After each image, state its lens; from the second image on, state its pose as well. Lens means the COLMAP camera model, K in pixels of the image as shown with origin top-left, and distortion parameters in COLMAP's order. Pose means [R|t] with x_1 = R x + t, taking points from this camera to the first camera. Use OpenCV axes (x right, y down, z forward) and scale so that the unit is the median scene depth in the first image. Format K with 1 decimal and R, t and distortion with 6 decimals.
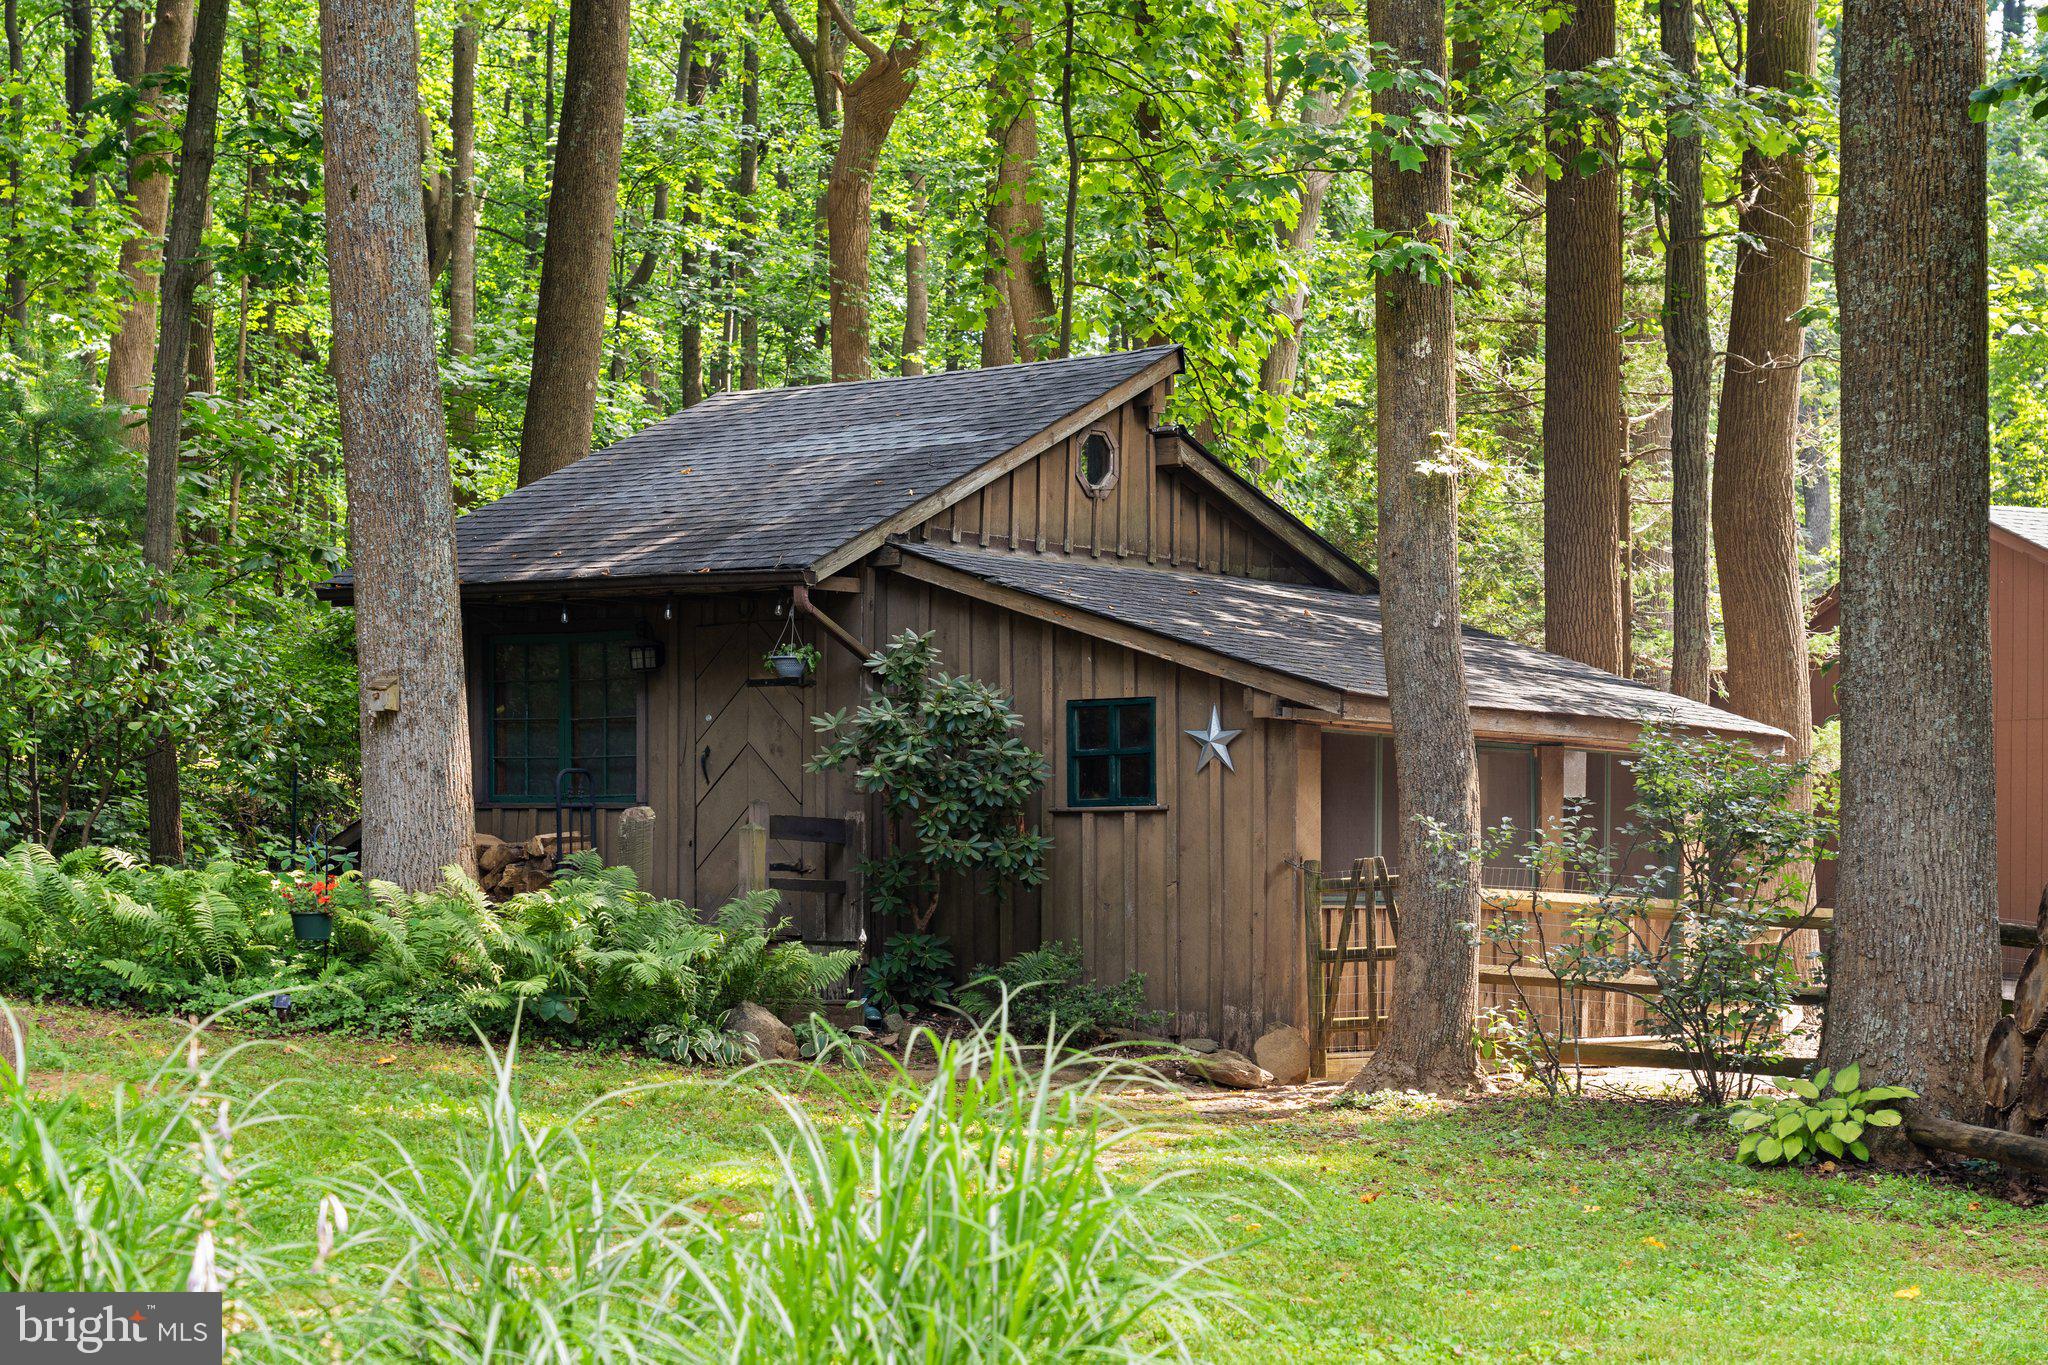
lens RADIAL K [[4259.0, 0, 951.8], [0, 4259.0, 782.7], [0, 0, 1]] dist [0.425699, 0.000000]
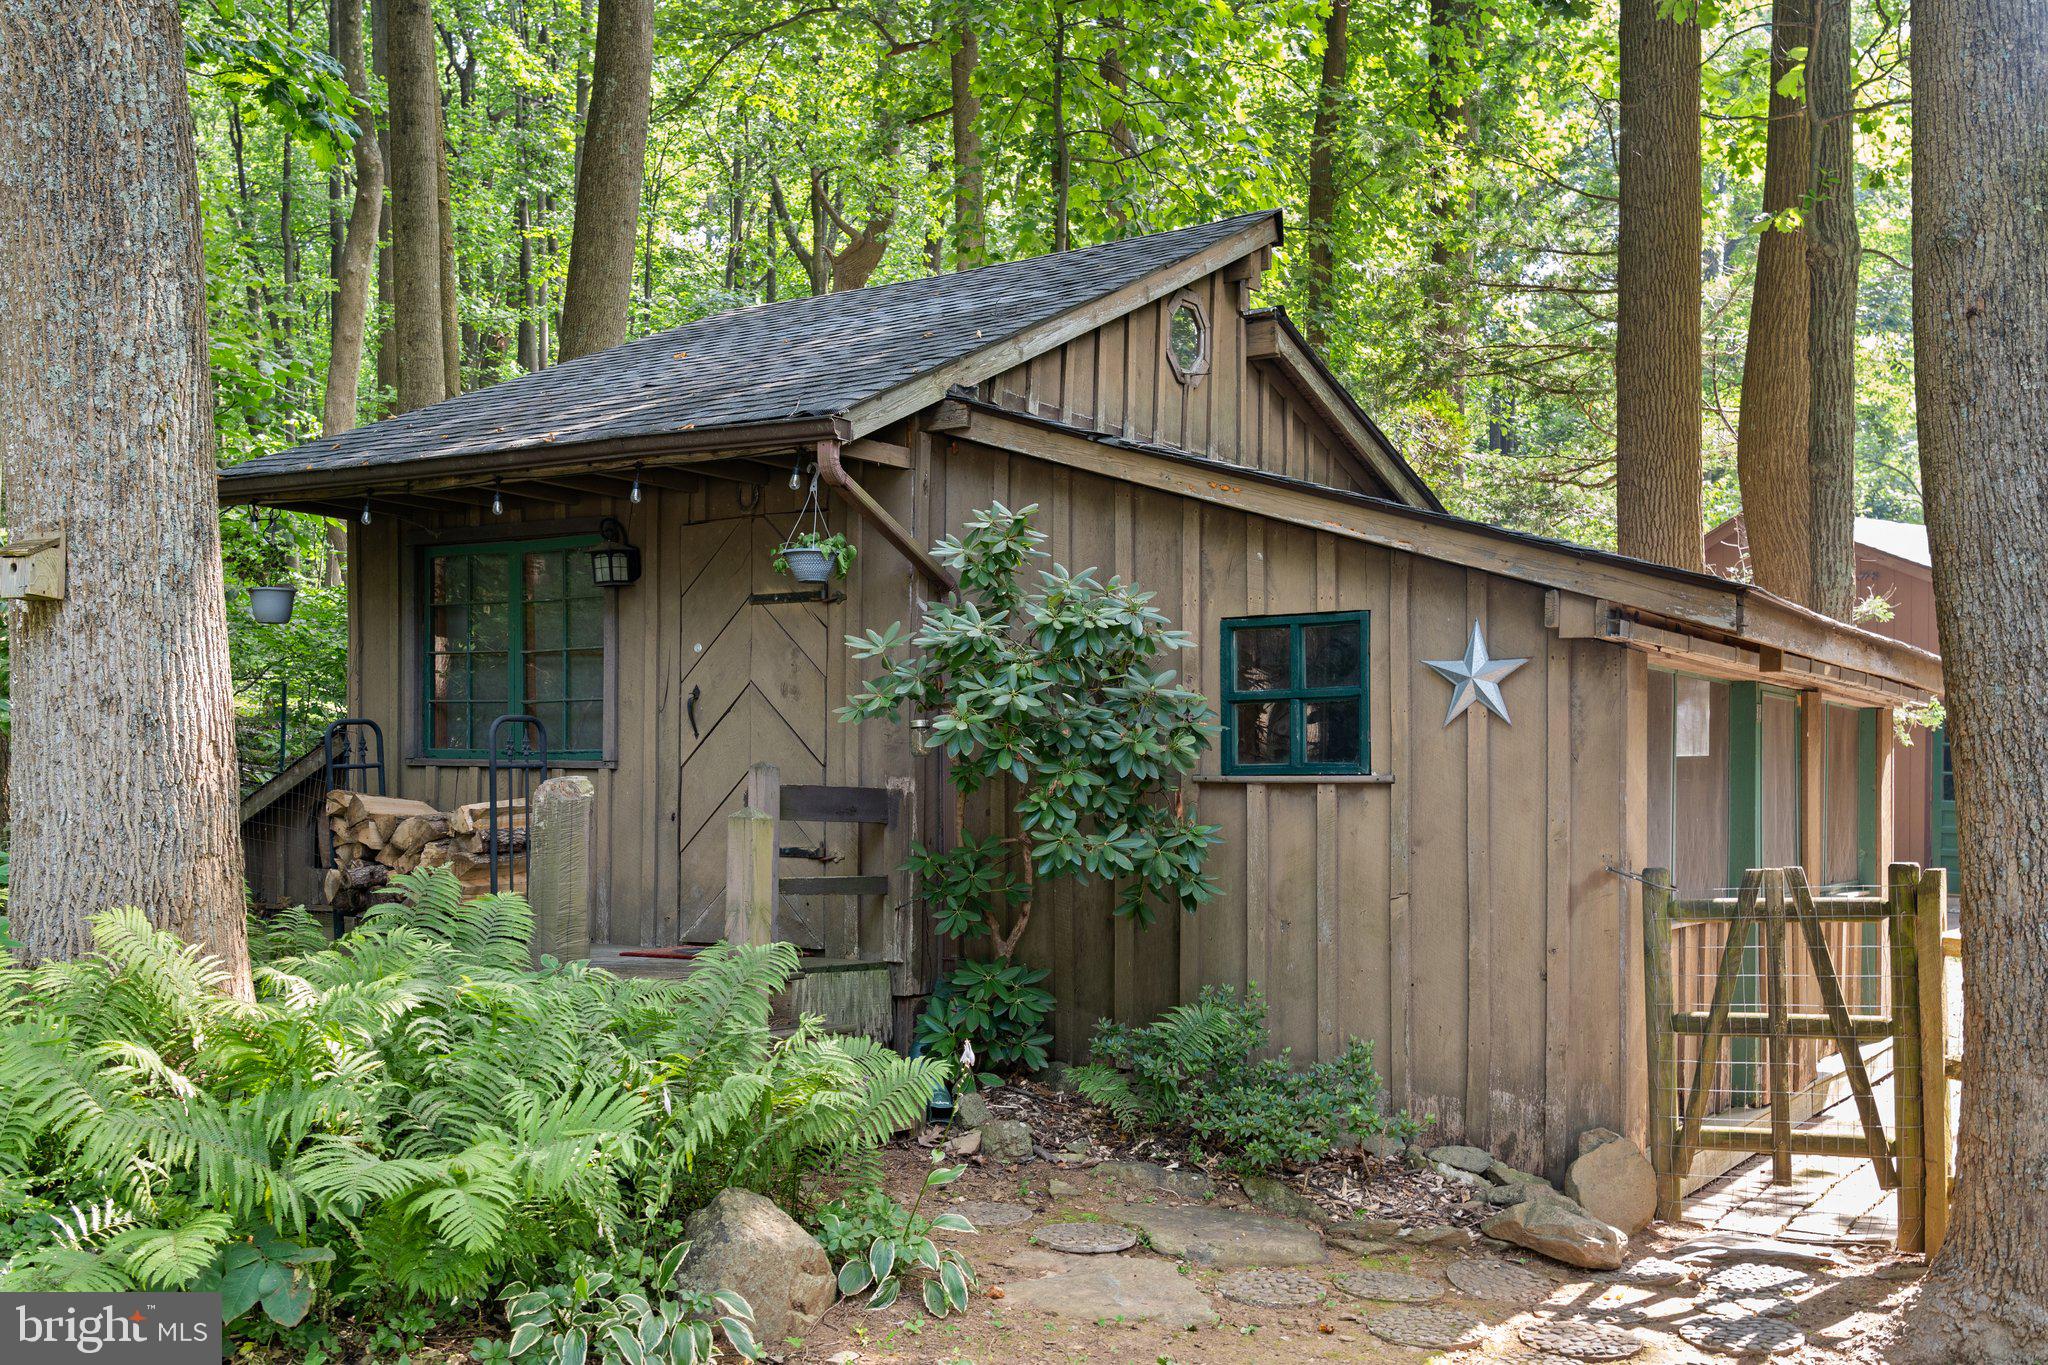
lens RADIAL K [[2045.1, 0, 981.0], [0, 2045.1, 755.8], [0, 0, 1]] dist [0.093706, 0.000000]
pose [[0.998465, 0.004408, 0.055203, -0.029585], [-0.005178, 0.999891, 0.013823, -0.001714], [-0.055136, -0.014088, 0.998379, 0.691581]]
